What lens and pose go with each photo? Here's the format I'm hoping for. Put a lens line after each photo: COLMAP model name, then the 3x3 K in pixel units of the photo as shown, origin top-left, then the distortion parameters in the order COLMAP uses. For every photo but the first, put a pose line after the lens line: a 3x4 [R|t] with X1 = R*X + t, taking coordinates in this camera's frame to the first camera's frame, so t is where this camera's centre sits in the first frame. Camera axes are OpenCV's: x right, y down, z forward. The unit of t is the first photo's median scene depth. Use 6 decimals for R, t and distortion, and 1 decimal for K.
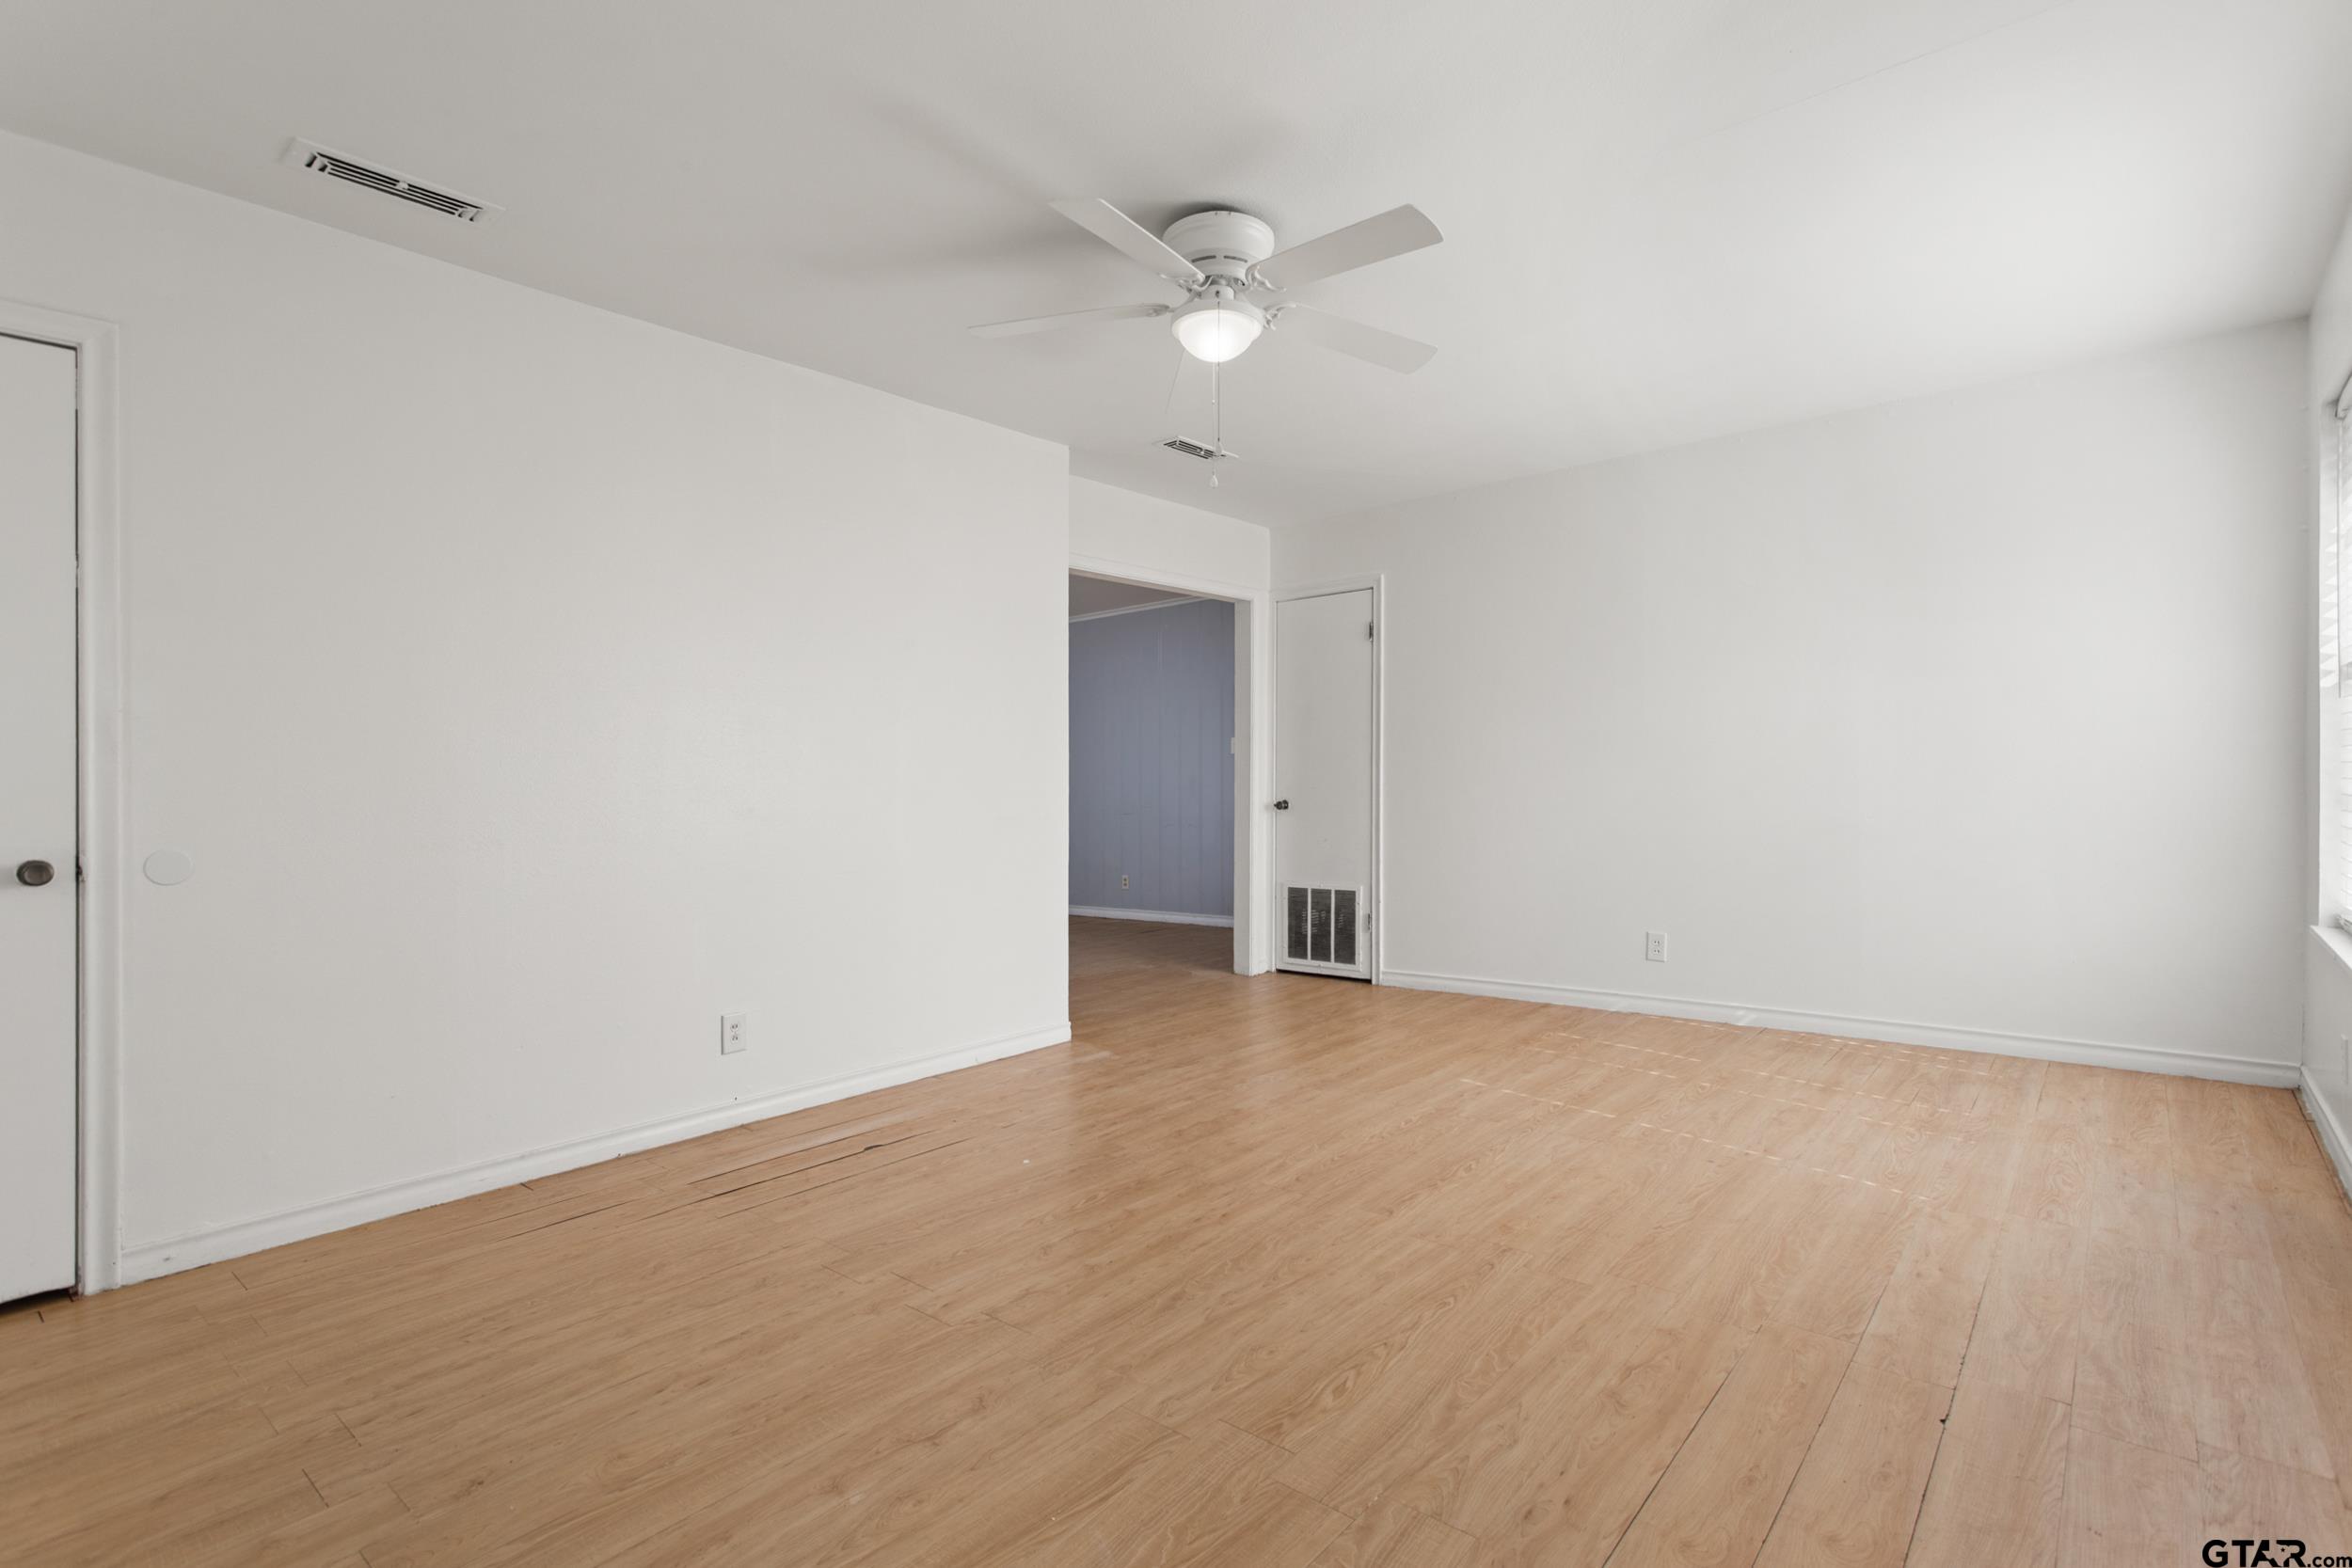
lens RADIAL K [[1161.1, 0, 1175.1], [0, 1161.1, 815.1], [0, 0, 1]] dist [-0.001315, -0.000786]
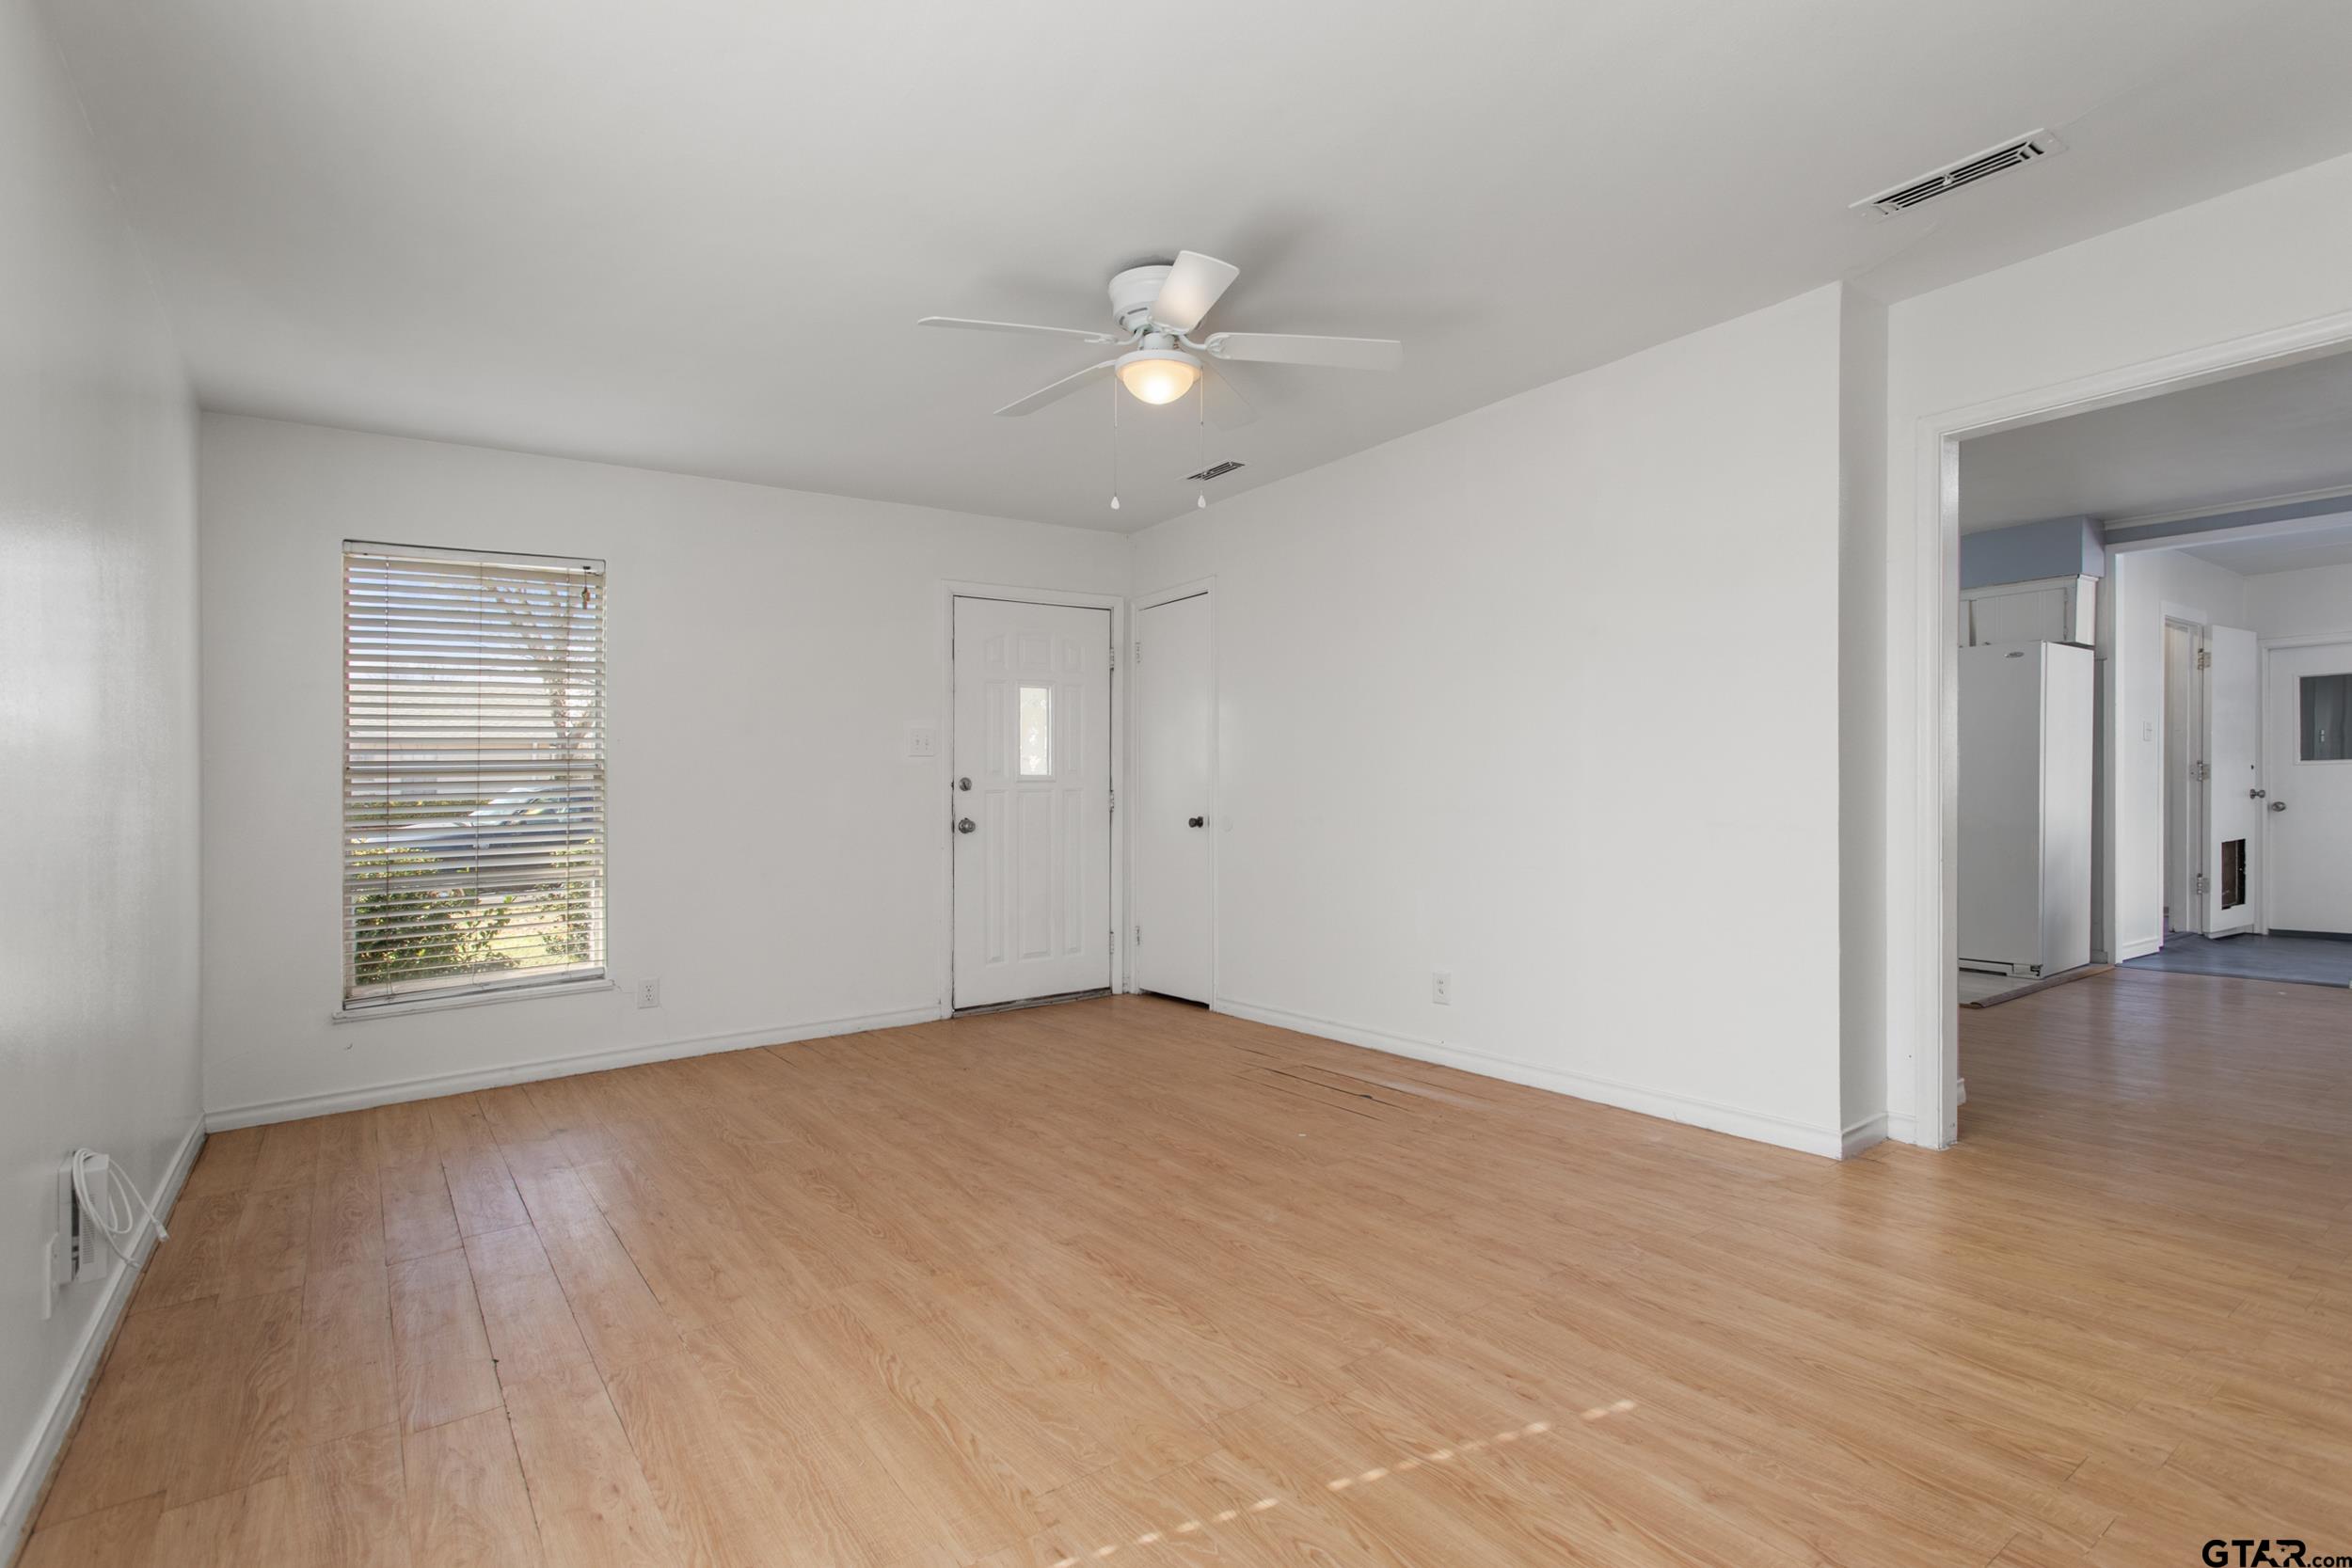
lens RADIAL K [[1161.1, 0, 1175.1], [0, 1161.1, 815.1], [0, 0, 1]] dist [-0.001315, -0.000786]
pose [[-0.259234, 0.047434, -0.964649, 1.089416], [0.001441, 0.998811, 0.048726, -0.065514], [0.965813, 0.011241, -0.258994, 1.341085]]
